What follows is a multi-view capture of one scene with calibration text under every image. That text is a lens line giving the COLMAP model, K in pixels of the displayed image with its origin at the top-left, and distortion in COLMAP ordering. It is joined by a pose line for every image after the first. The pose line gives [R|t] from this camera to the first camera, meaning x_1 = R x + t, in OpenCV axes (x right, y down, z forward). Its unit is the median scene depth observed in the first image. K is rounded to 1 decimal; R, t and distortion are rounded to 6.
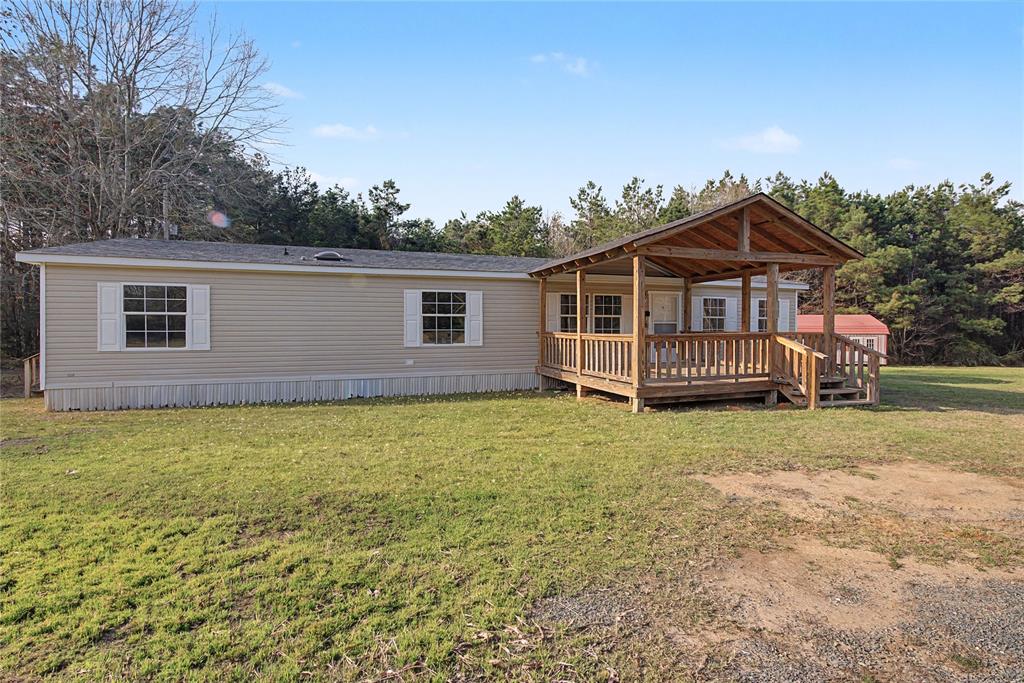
lens RADIAL K [[484.9, 0, 513.6], [0, 484.9, 330.9], [0, 0, 1]] dist [0.001003, -0.001316]
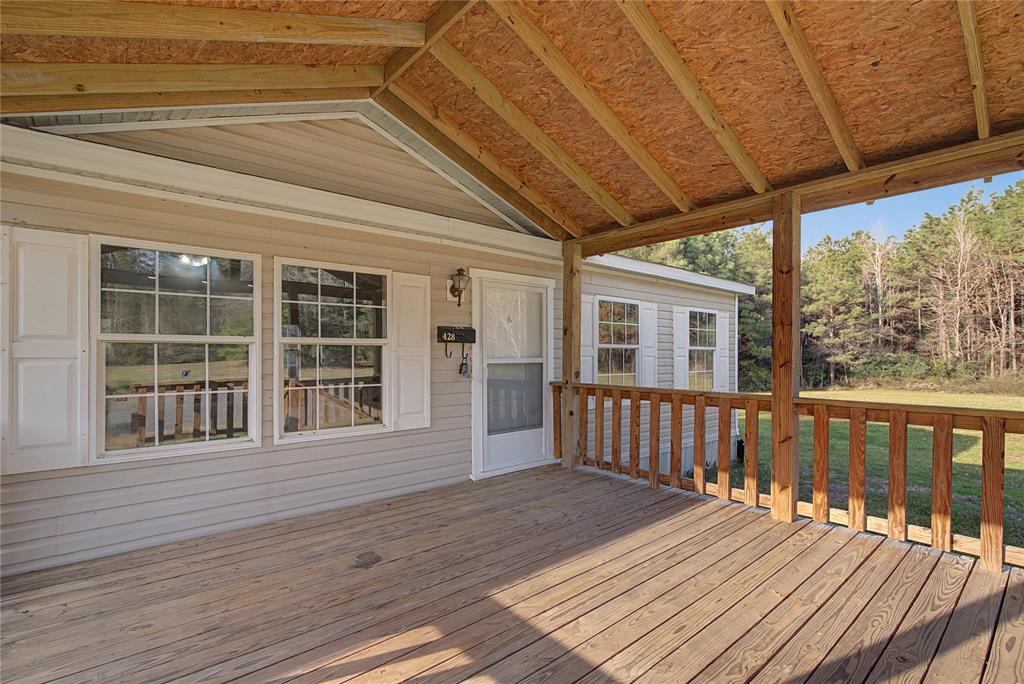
lens RADIAL K [[484.9, 0, 513.9], [0, 484.9, 349.0], [0, 0, 1]] dist [0.001003, -0.001316]
pose [[0.931087, 0.003674, 0.364779, 0.179483], [0.001051, 0.999918, -0.012753, -0.021026], [-0.364796, 0.012258, 0.931007, 0.662312]]
